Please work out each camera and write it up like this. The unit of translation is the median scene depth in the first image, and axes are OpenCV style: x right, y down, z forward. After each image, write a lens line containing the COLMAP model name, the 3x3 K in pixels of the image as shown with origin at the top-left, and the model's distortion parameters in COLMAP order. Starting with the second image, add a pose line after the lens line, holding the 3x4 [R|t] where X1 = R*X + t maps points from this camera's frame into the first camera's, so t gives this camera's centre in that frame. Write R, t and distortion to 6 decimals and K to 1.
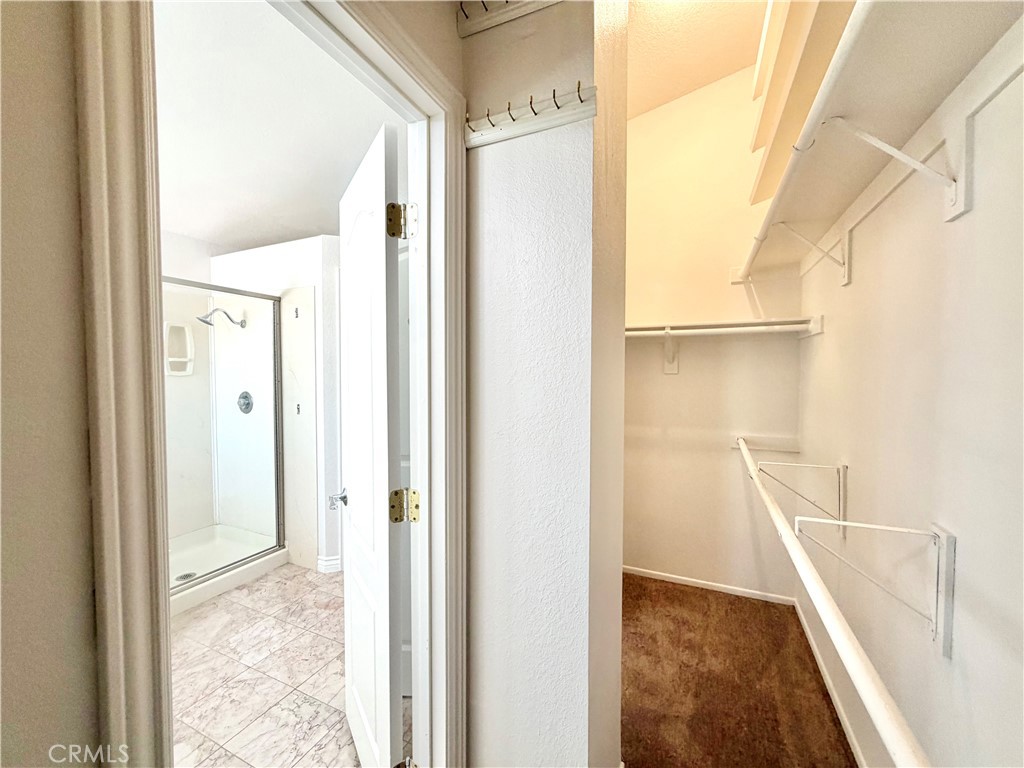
lens RADIAL K [[409.5, 0, 510.3], [0, 409.5, 382.4], [0, 0, 1]] dist [-0.003211, 0.000074]
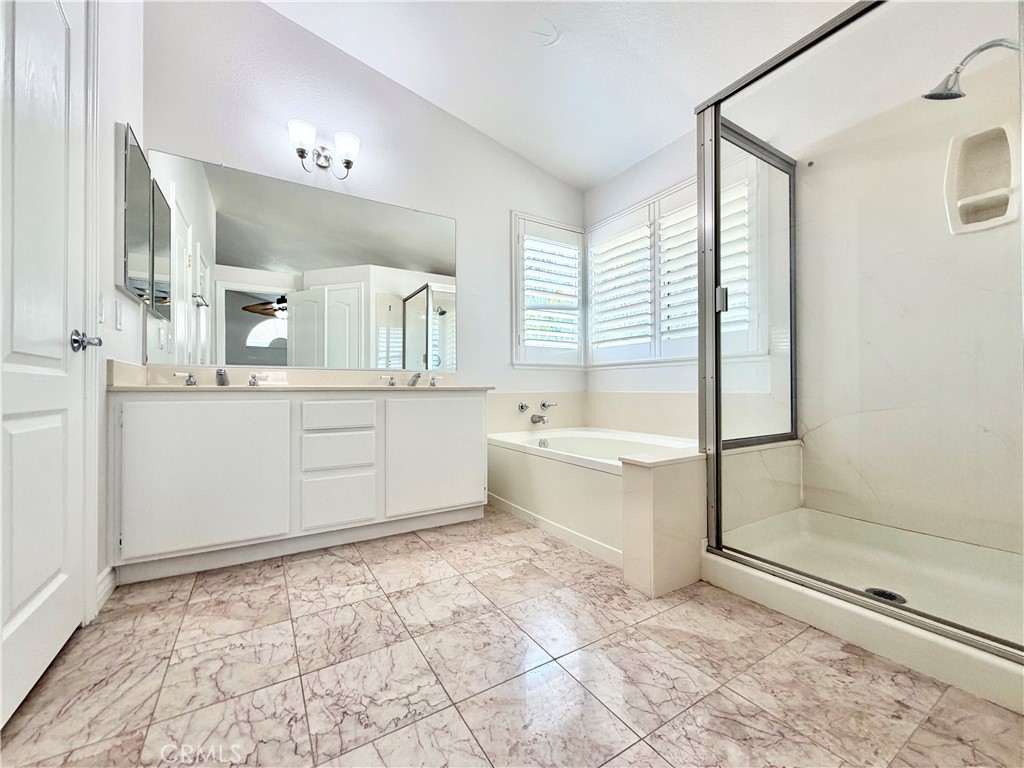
lens RADIAL K [[409.5, 0, 508.7], [0, 409.5, 386.7], [0, 0, 1]] dist [-0.003211, 0.000074]
pose [[-0.556894, -0.003749, -0.830575, -0.086683], [-0.019467, 0.999774, 0.008539, 0.252991], [0.830356, 0.020924, -0.556841, 1.086022]]
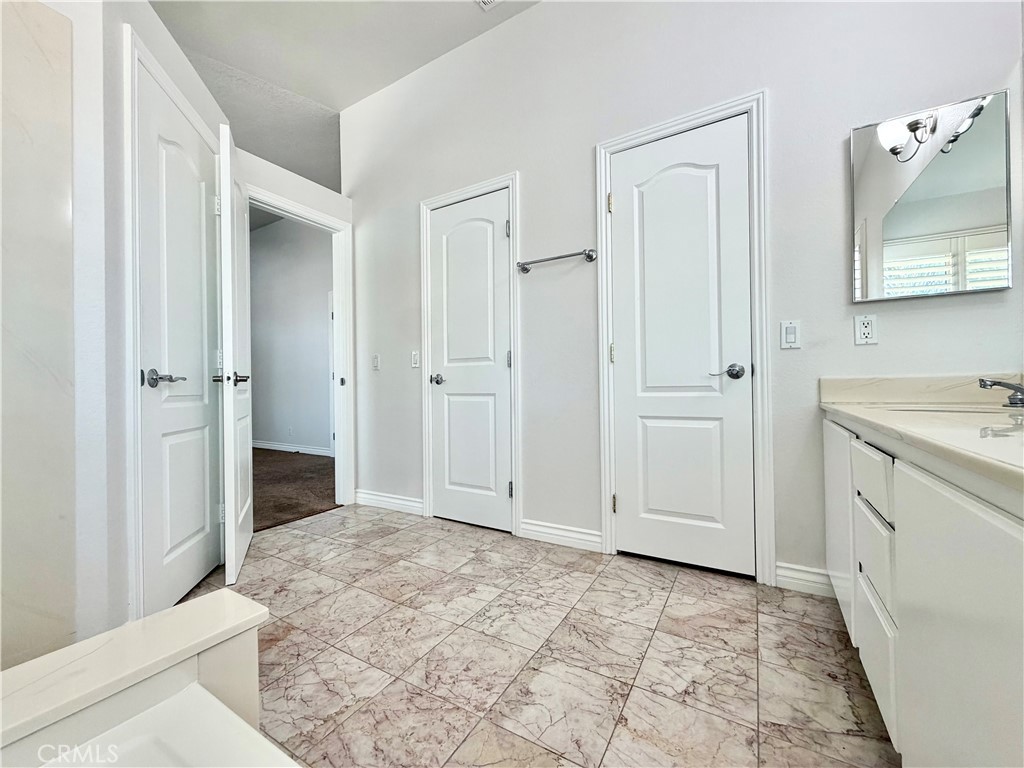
lens RADIAL K [[409.5, 0, 512.1], [0, 409.5, 384.4], [0, 0, 1]] dist [-0.003211, 0.000074]
pose [[0.105349, 0.001688, 0.994434, -1.069682], [0.042733, 0.999067, -0.006223, 0.217836], [-0.993517, 0.043151, 0.105178, 0.630813]]
